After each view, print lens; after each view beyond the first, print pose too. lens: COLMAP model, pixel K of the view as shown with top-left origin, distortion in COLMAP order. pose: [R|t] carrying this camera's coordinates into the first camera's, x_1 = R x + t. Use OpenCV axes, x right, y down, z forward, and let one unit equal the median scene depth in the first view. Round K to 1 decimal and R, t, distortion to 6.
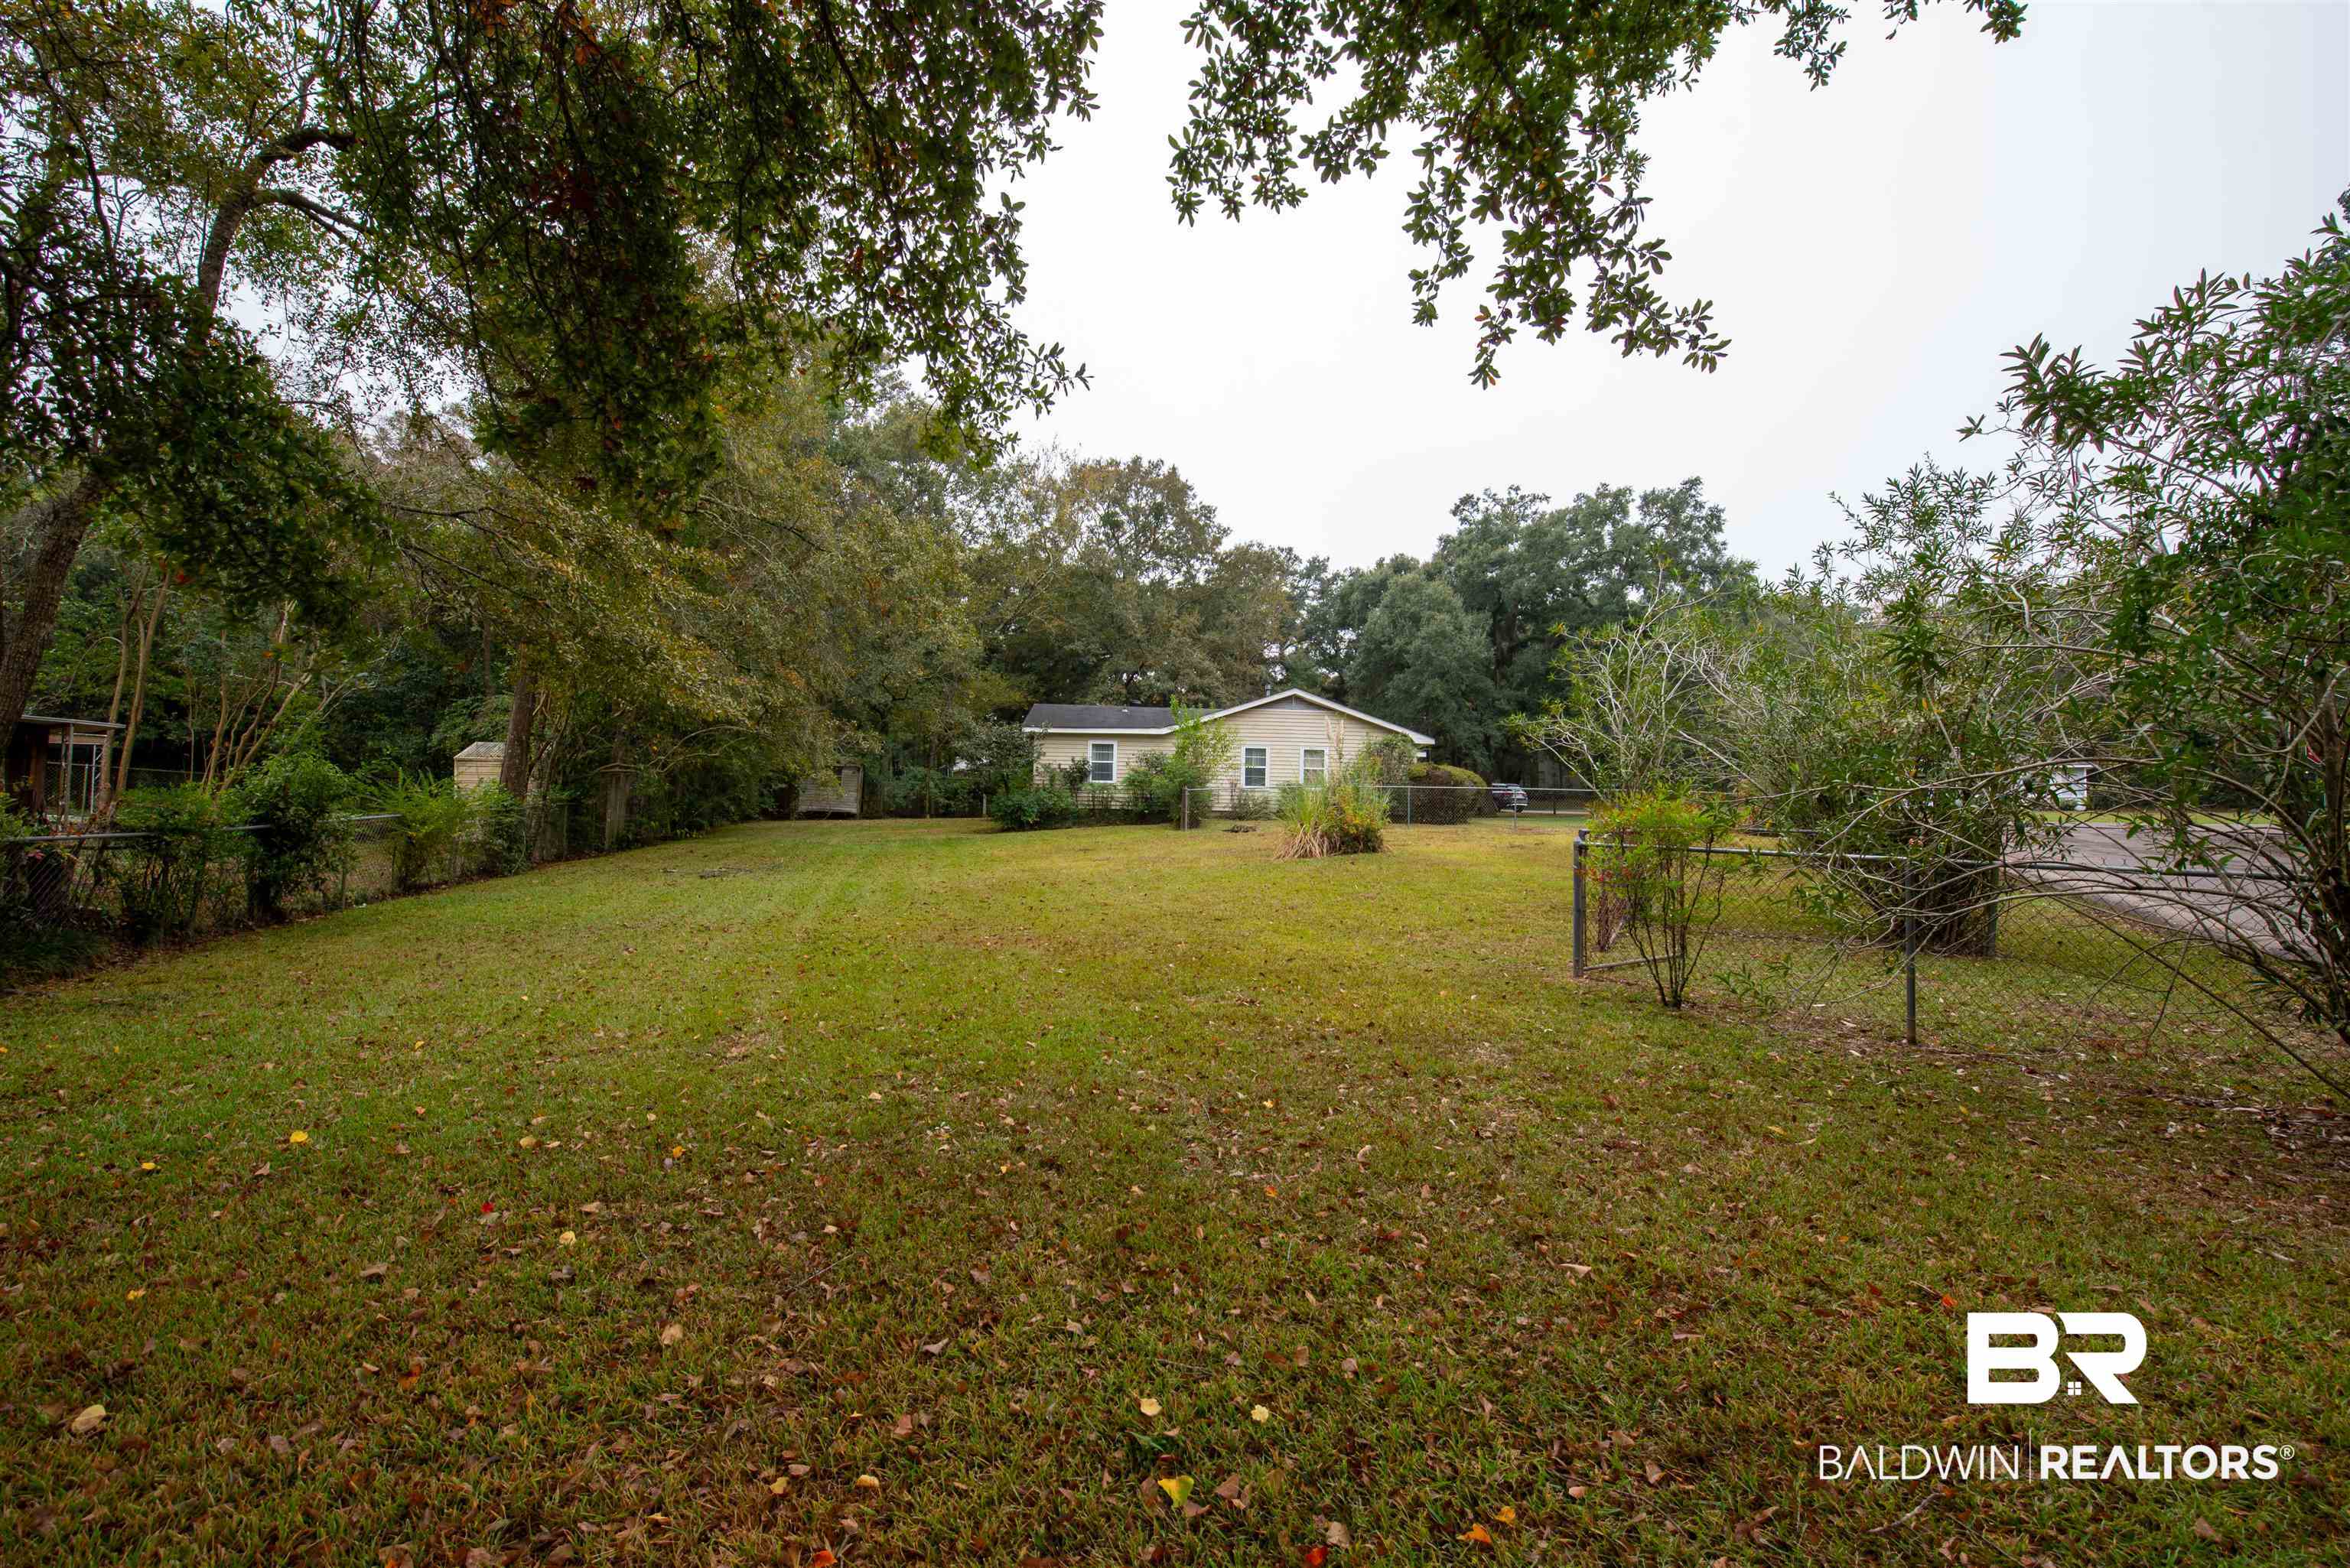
lens RADIAL K [[999.1, 0, 1175.0], [0, 999.1, 784.0], [0, 0, 1]] dist [0.000087, -0.000002]
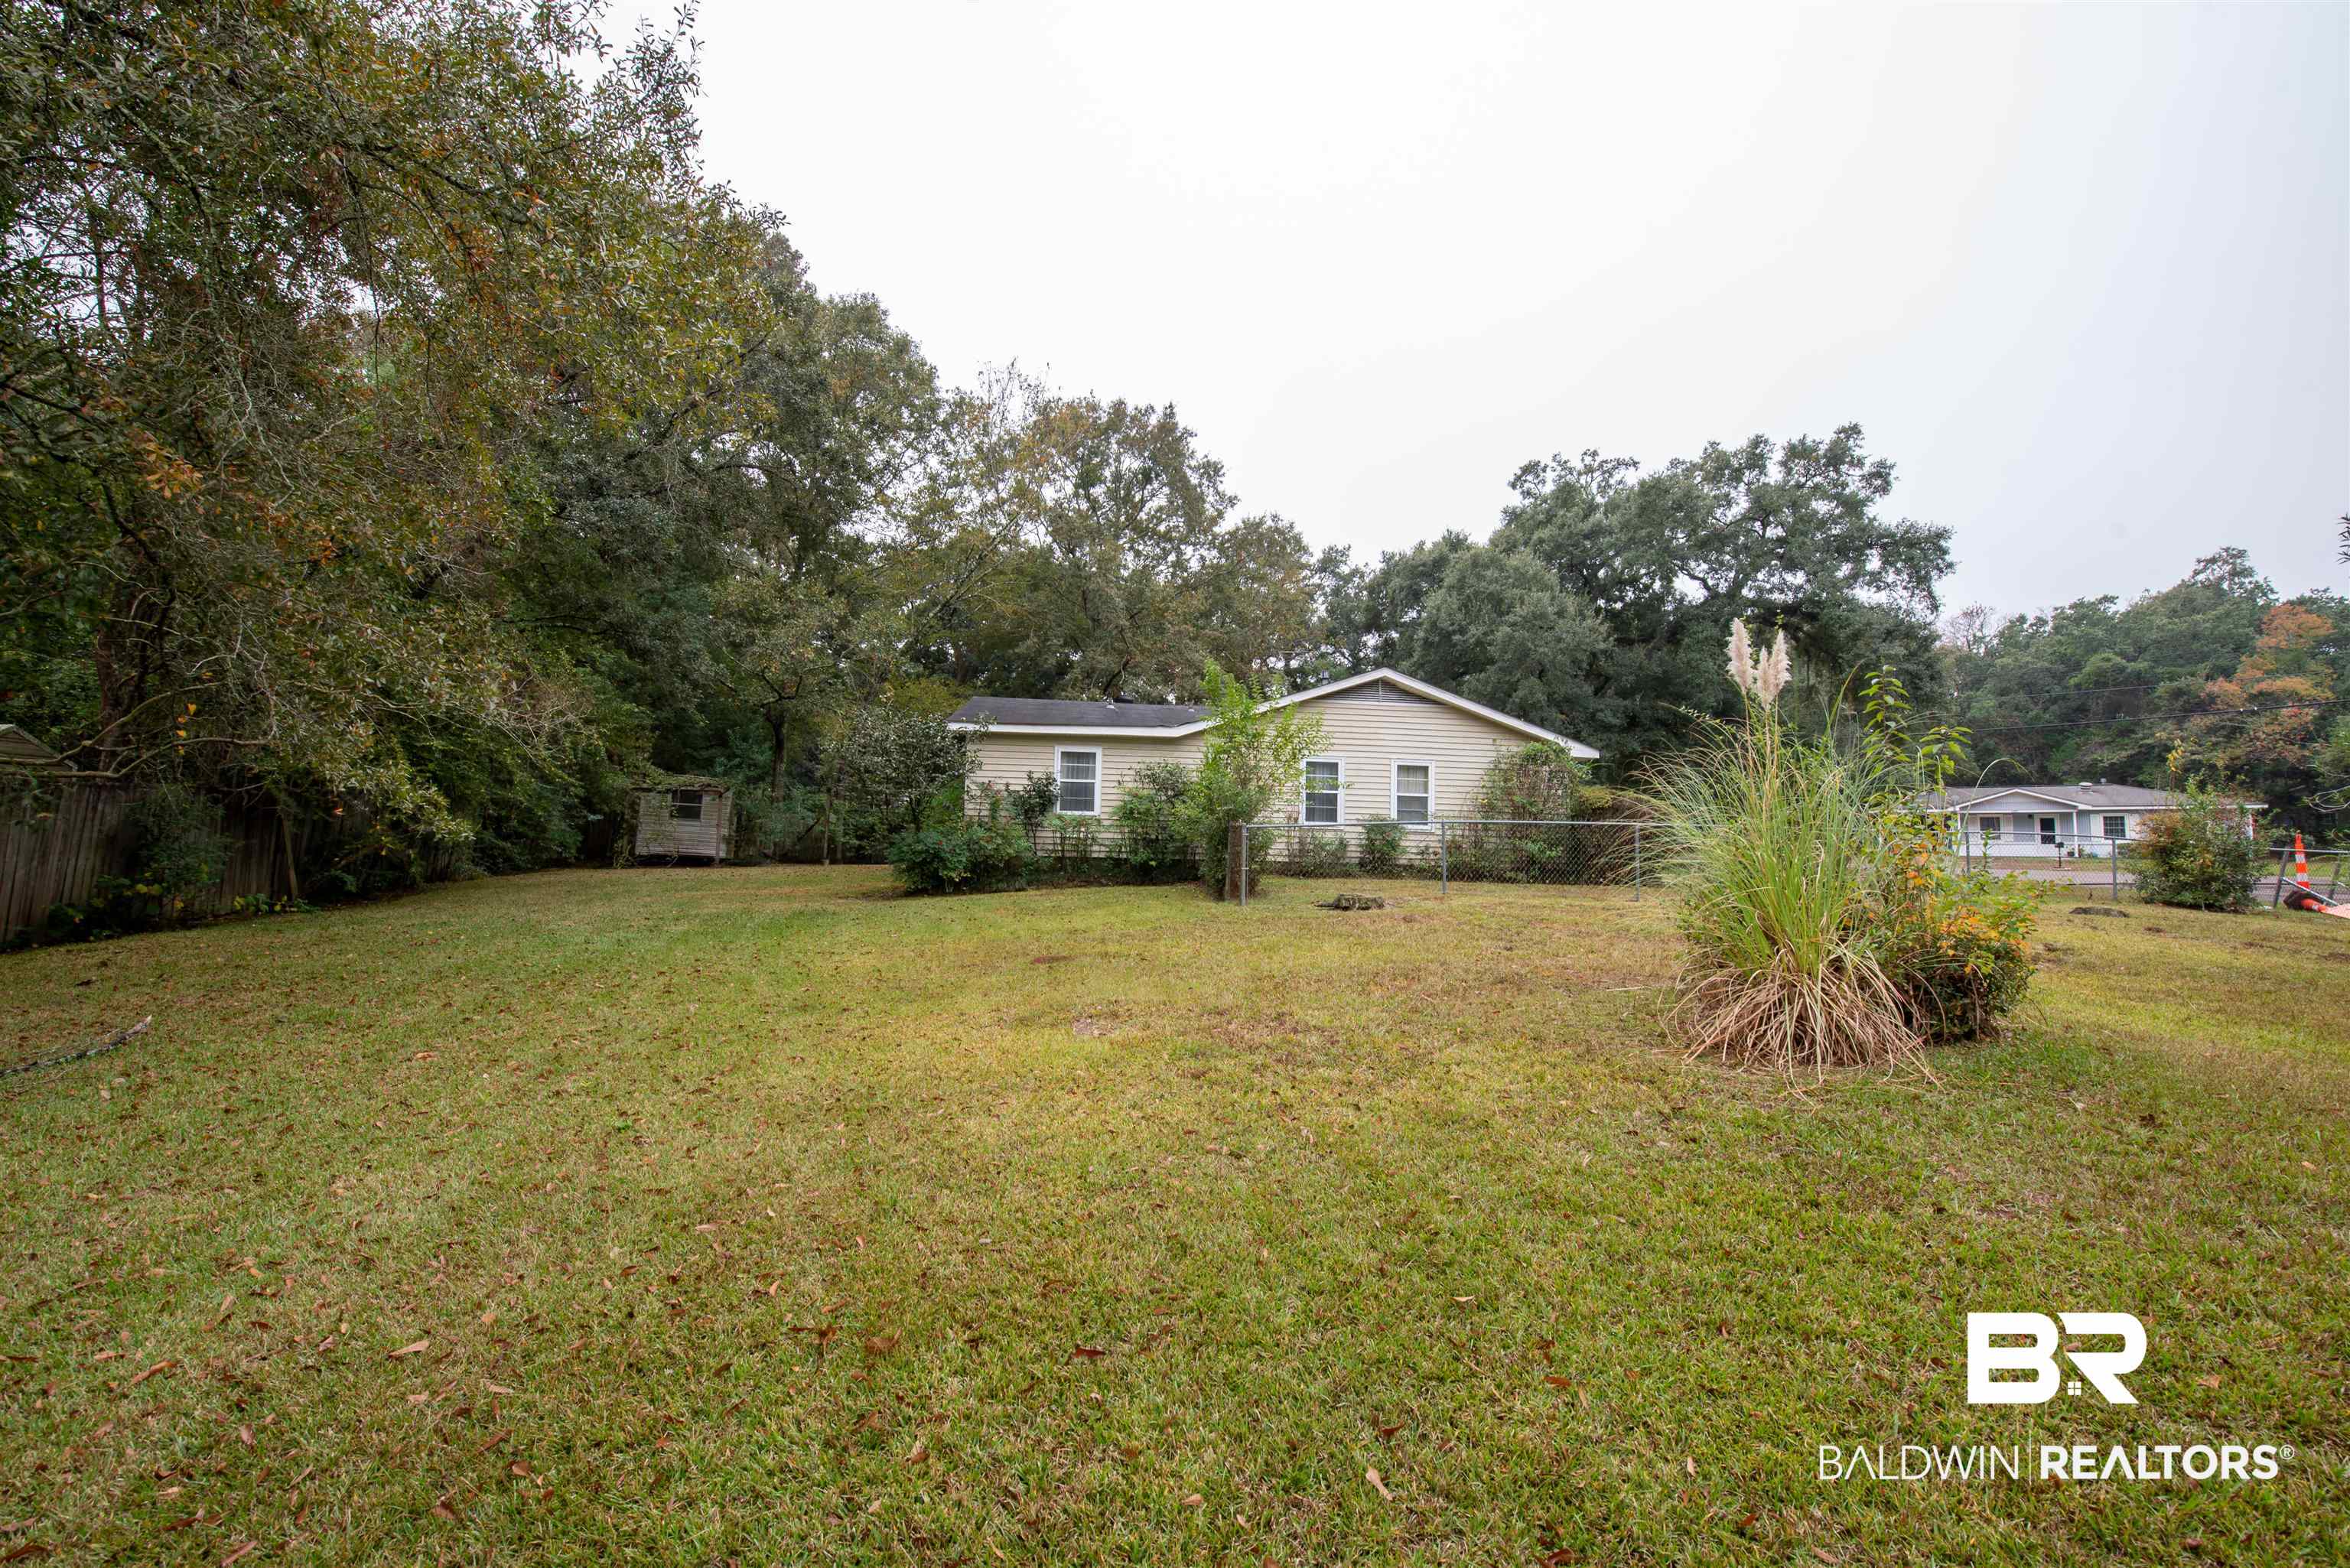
lens RADIAL K [[999.1, 0, 1175.0], [0, 999.1, 784.0], [0, 0, 1]] dist [0.000087, -0.000002]
pose [[0.999267, 0.008575, 0.037302, -0.027922], [-0.007102, 0.999197, -0.039426, 0.002828], [-0.037610, 0.039133, 0.998526, 0.299167]]
